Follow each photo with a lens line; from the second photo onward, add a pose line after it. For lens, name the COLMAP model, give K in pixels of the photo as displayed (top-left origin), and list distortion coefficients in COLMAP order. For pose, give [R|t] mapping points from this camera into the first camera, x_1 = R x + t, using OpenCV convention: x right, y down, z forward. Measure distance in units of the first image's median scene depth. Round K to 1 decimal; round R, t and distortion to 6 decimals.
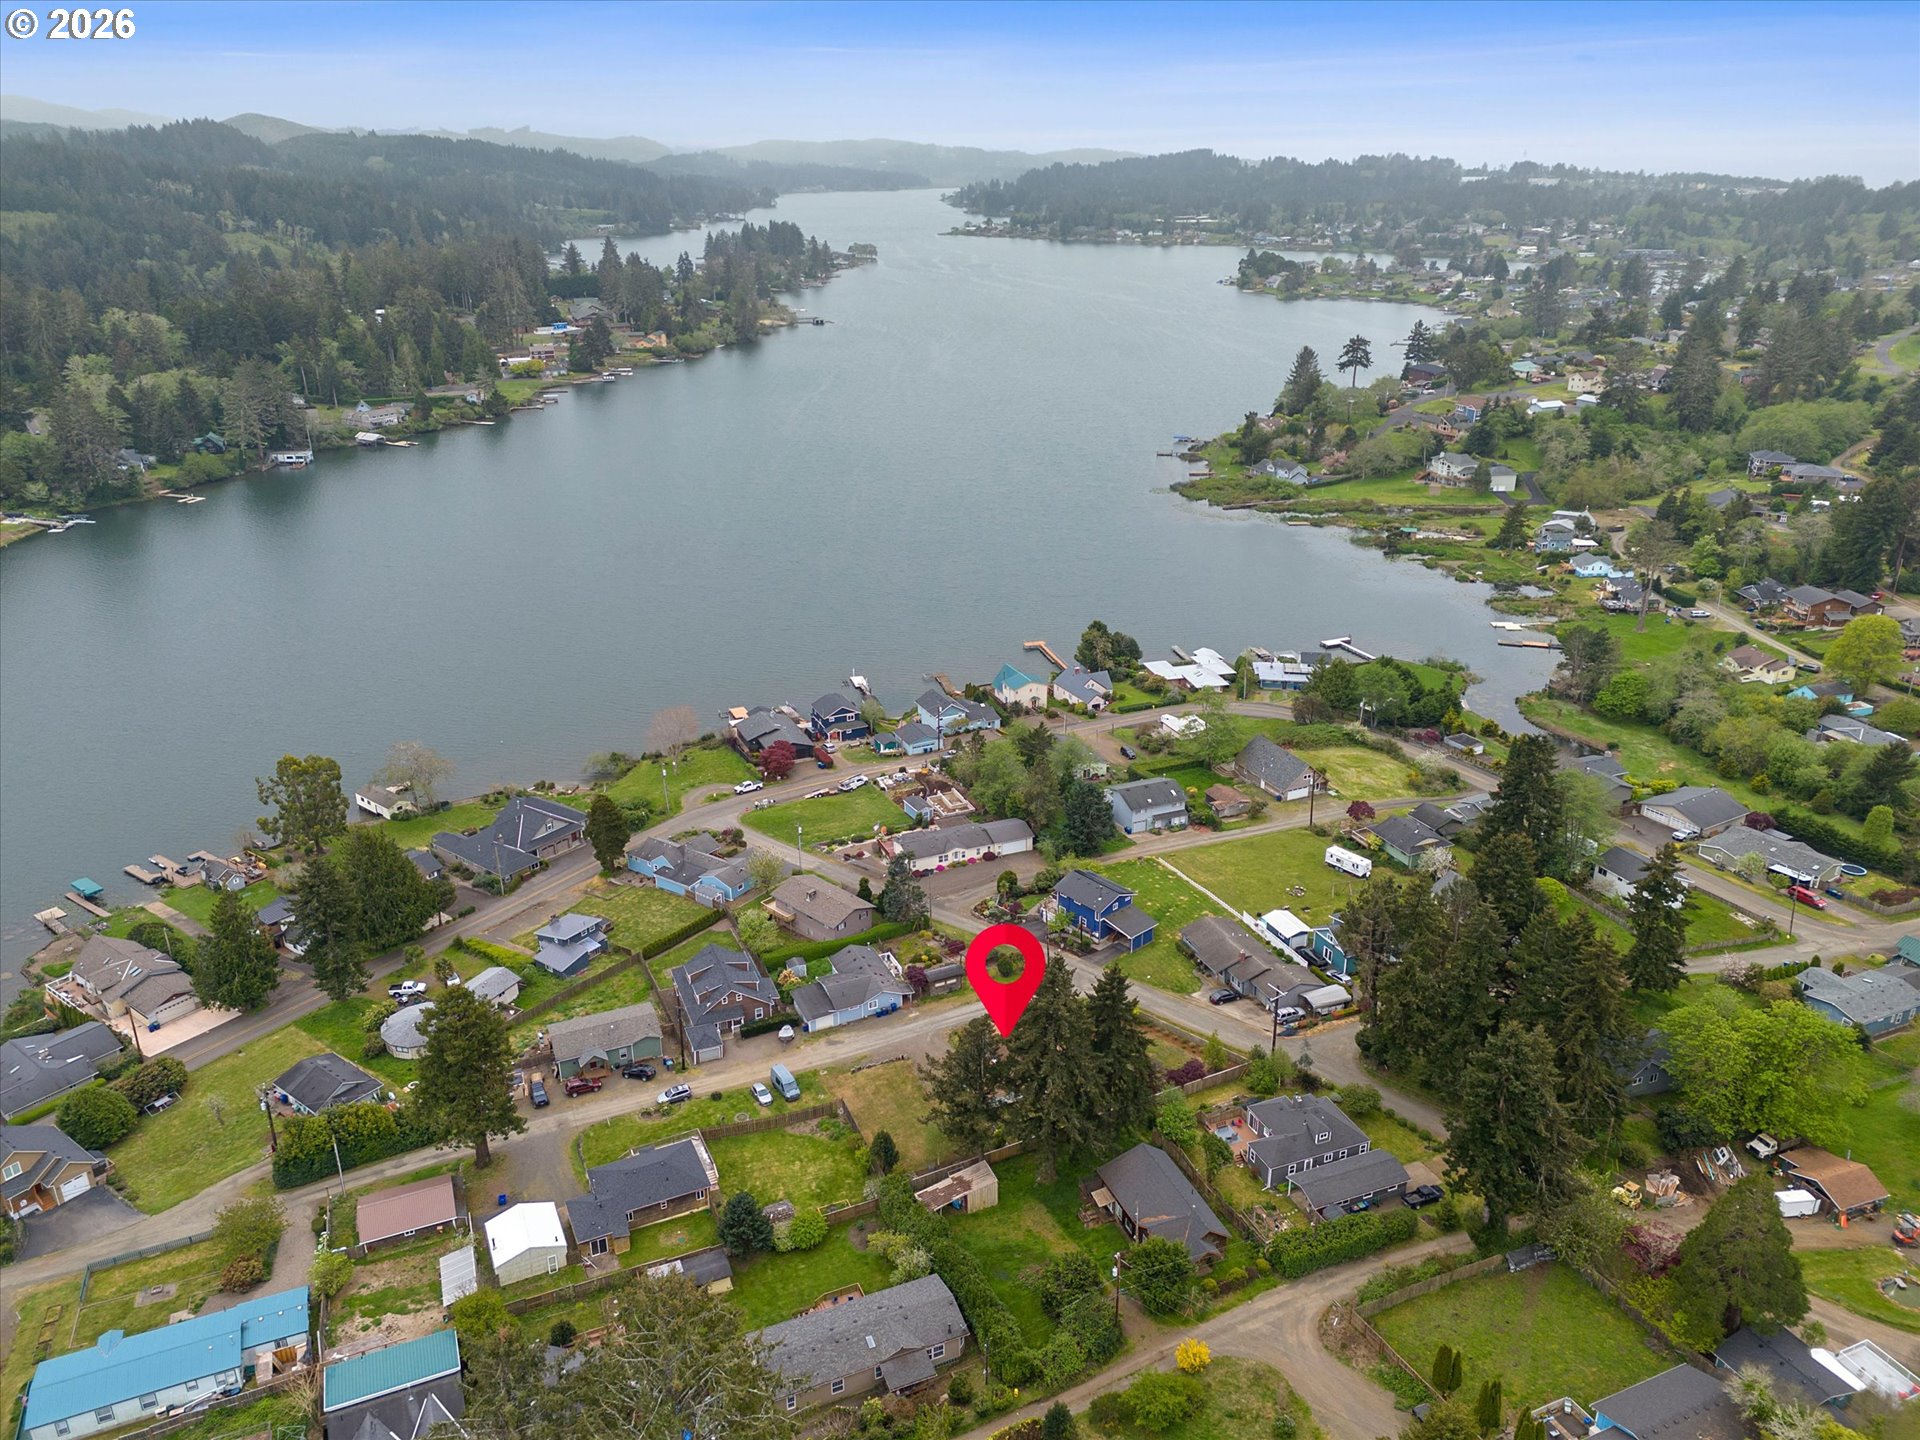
lens RADIAL K [[1392.8, 0, 960.0], [0, 1392.8, 720.0], [0, 0, 1]] dist [0.088283, -0.086660]
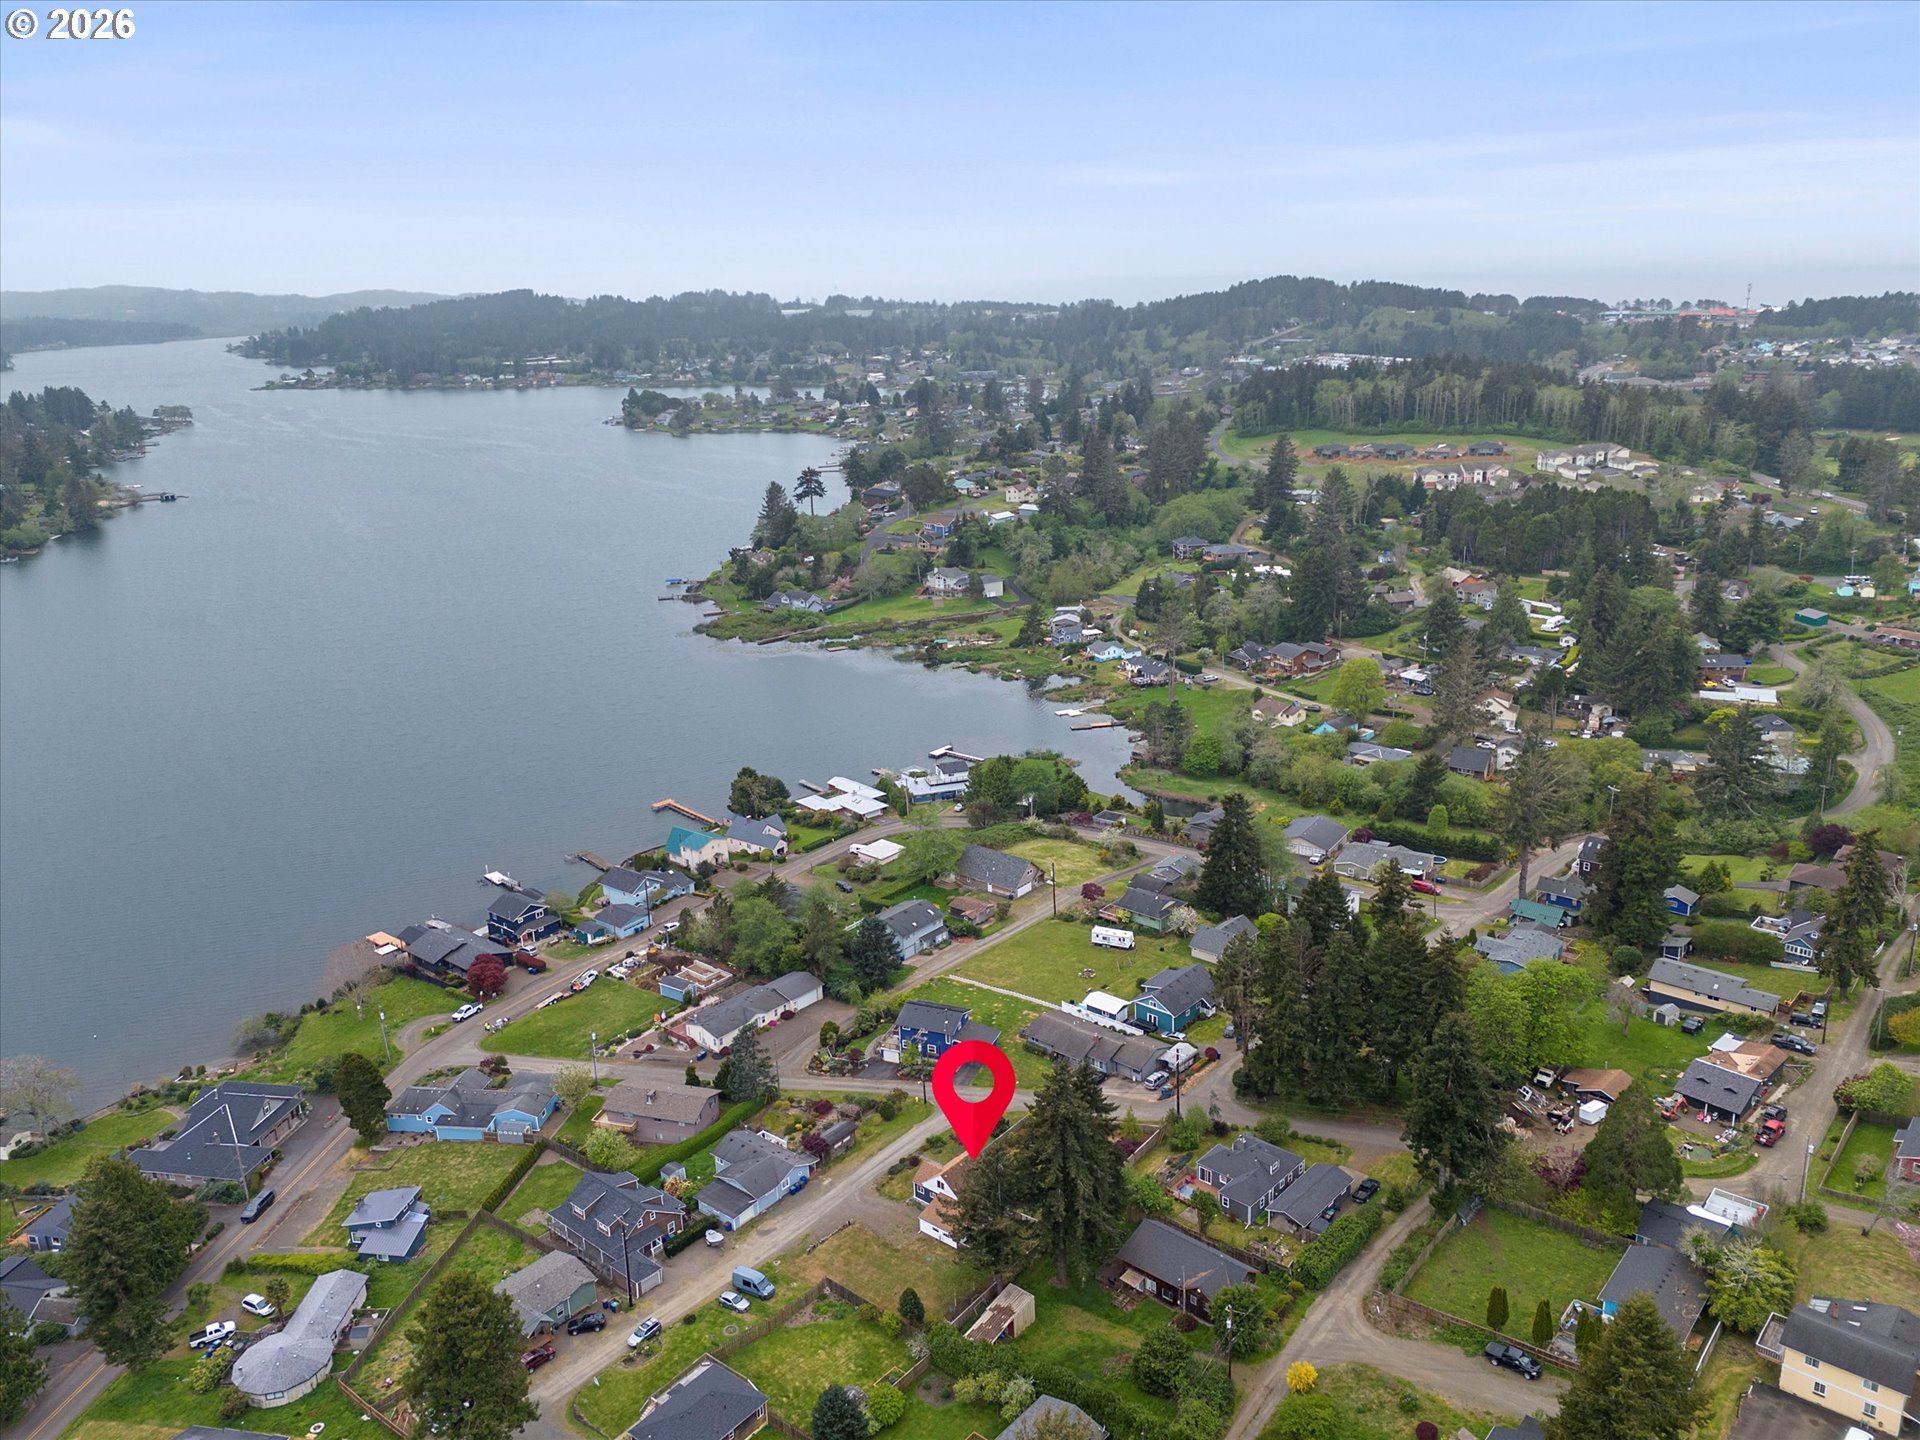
lens RADIAL K [[1454.6, 0, 960.0], [0, 1454.6, 720.0], [0, 0, 1]] dist [0.116165, -0.148437]
pose [[0.898301, -0.155958, 0.410770, -0.190654], [0.194867, 0.979324, -0.054329, -0.018758], [-0.393804, 0.128849, 0.910119, -0.010728]]
